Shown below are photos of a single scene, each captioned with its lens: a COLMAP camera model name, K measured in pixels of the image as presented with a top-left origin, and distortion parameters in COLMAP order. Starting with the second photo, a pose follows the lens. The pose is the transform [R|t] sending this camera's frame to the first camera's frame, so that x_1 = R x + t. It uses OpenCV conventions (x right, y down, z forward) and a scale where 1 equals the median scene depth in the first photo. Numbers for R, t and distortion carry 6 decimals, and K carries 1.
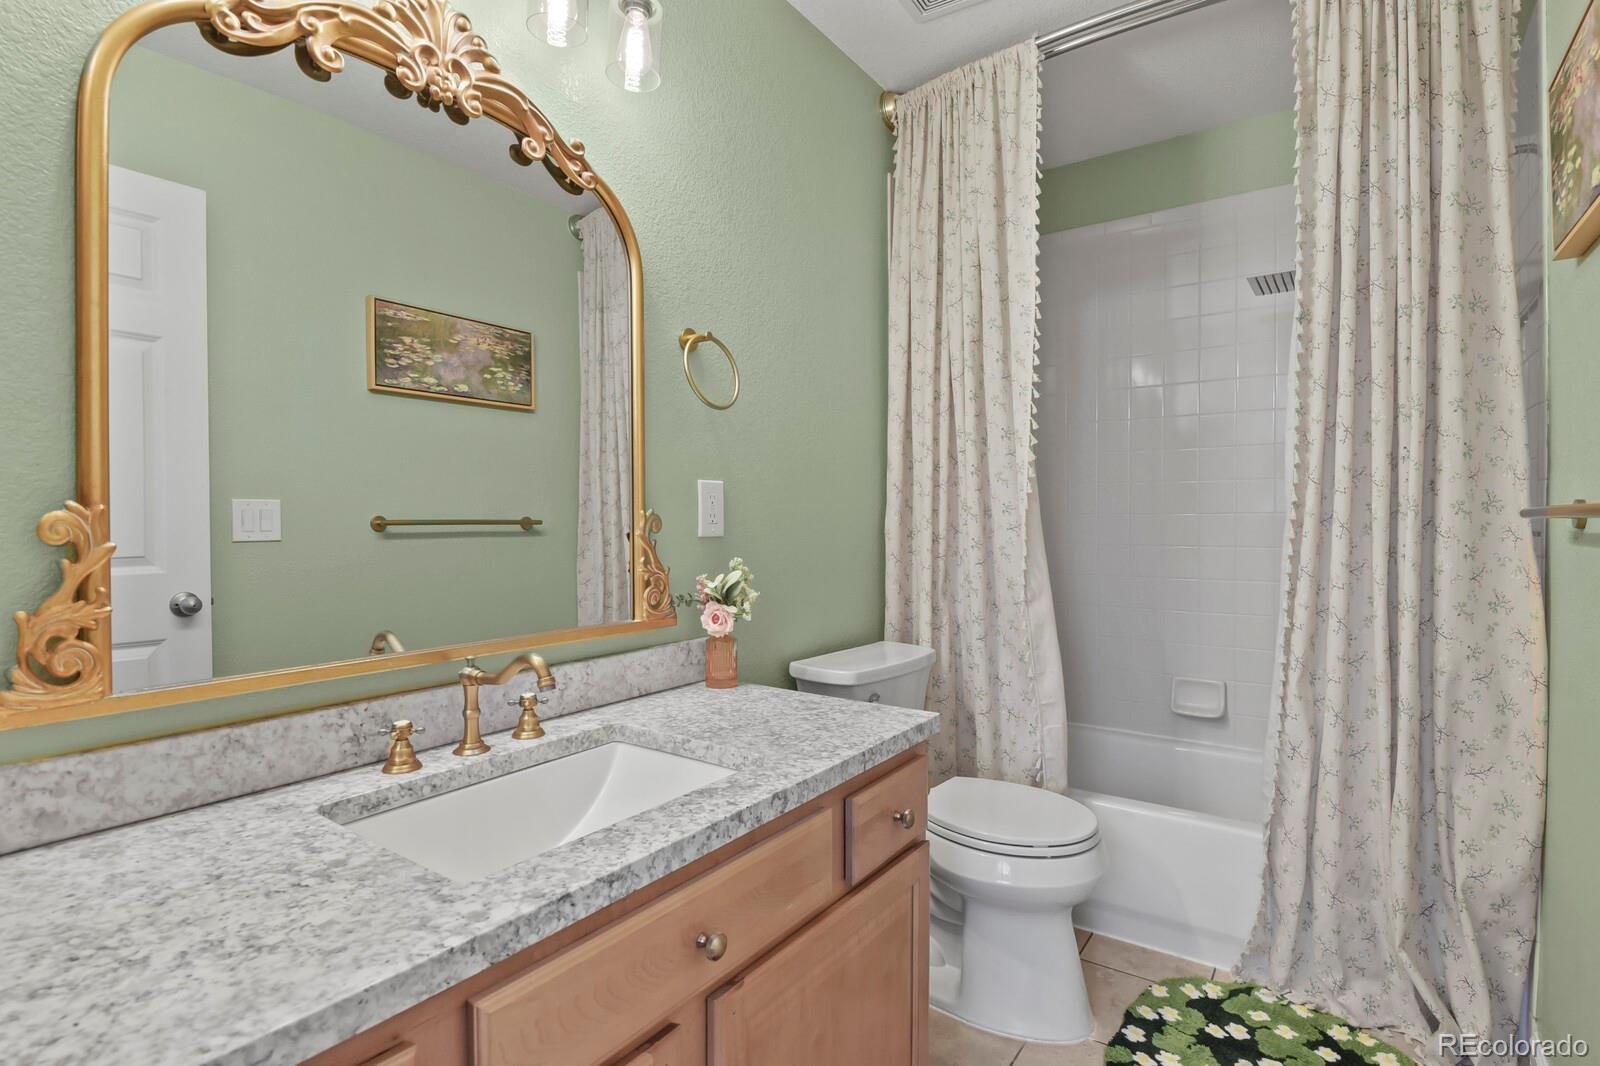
lens RADIAL K [[777.8, 0, 805.5], [0, 777.8, 529.7], [0, 0, 1]] dist [-0.011107, -0.002107]
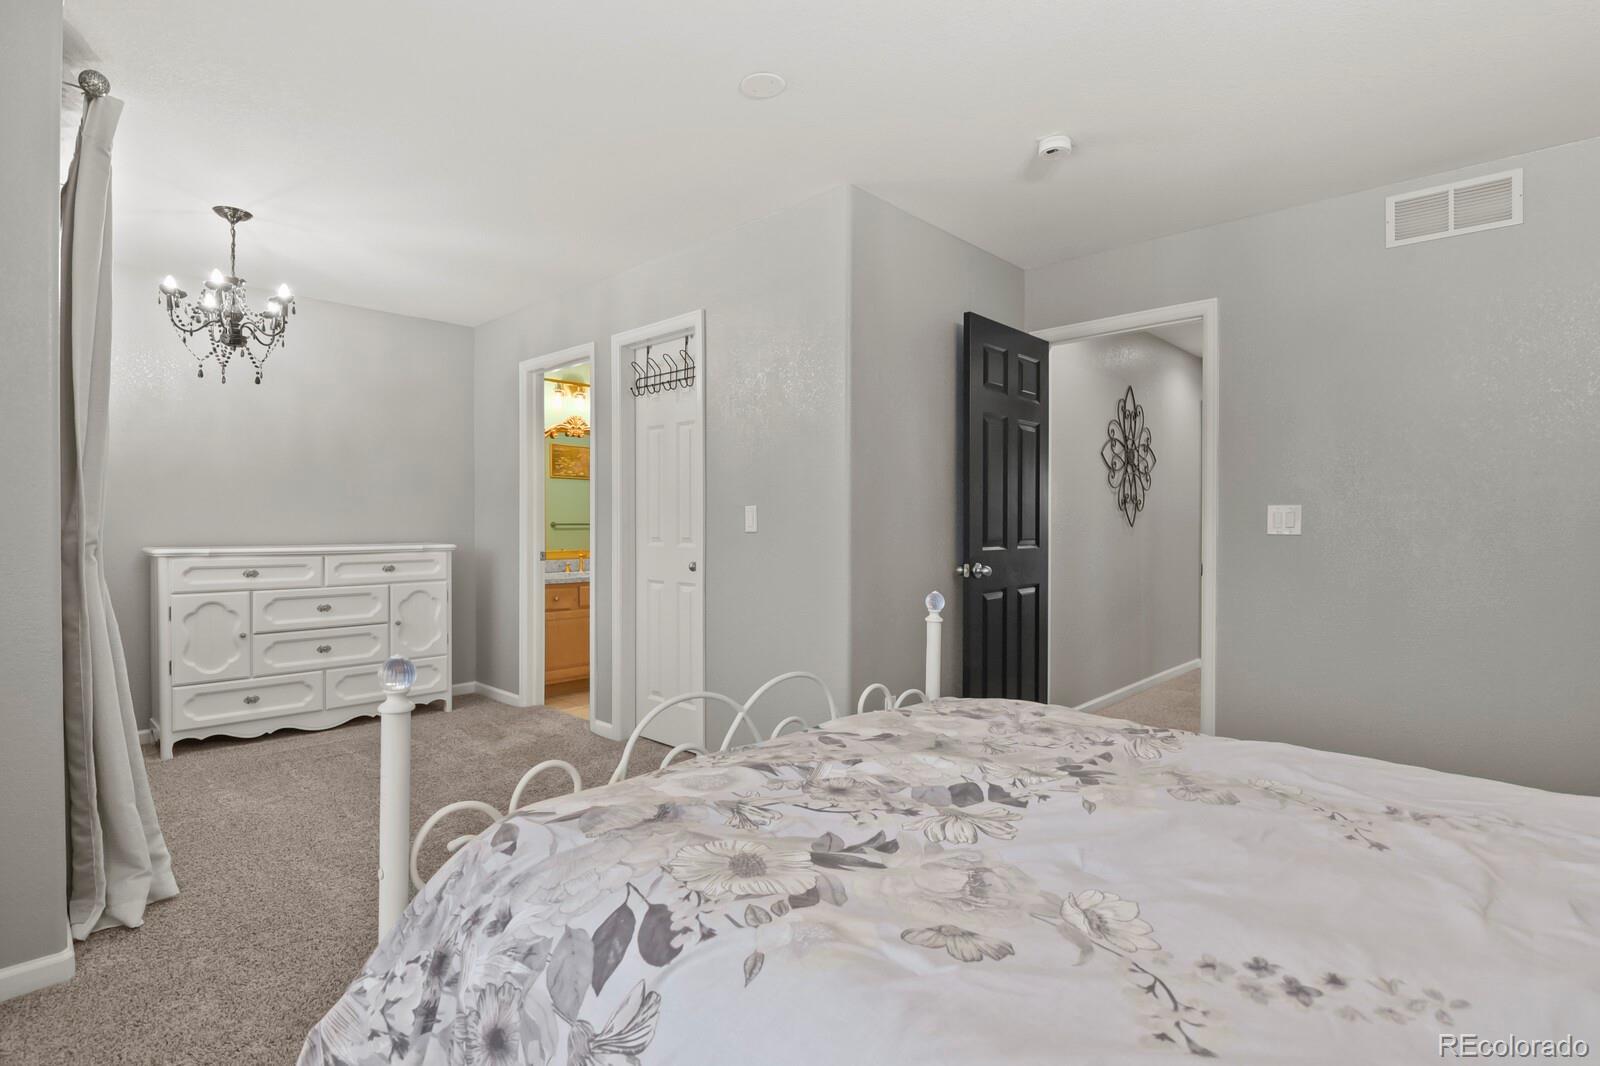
lens RADIAL K [[777.8, 0, 805.5], [0, 777.8, 529.7], [0, 0, 1]] dist [-0.011107, -0.002107]
pose [[0.989578, 0.003562, -0.143957, 0.737066], [-0.004181, 0.999983, -0.003995, 0.017683], [0.143940, 0.004555, 0.989576, -1.604389]]
